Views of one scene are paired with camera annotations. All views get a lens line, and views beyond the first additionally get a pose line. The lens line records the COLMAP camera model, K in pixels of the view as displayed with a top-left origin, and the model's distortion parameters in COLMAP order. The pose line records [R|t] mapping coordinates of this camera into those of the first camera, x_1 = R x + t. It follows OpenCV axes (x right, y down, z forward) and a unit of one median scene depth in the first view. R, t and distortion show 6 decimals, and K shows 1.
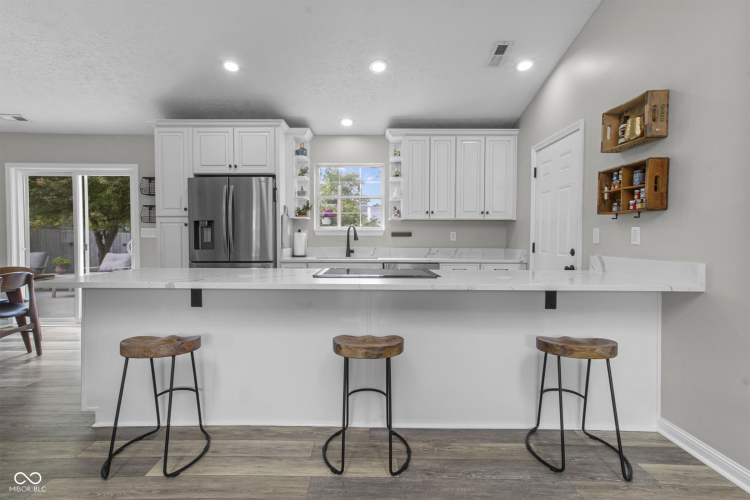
lens RADIAL K [[359.4, 0, 375.0], [0, 359.4, 250.0], [0, 0, 1]] dist [0.003583, 0.000720]
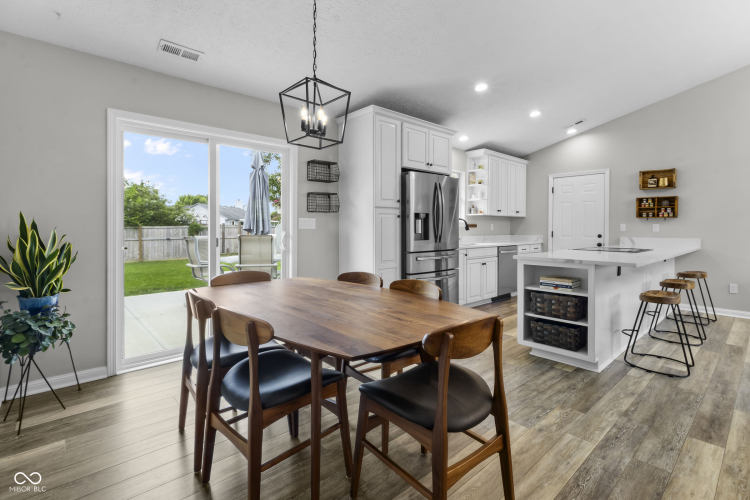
lens RADIAL K [[349.2, 0, 375.3], [0, 349.2, 229.7], [0, 0, 1]] dist [0.002116, 0.000400]
pose [[0.748581, -0.005448, 0.663022, -1.667539], [0.021405, 0.999644, -0.015953, -0.025063], [-0.662698, 0.026134, 0.748430, 0.420068]]
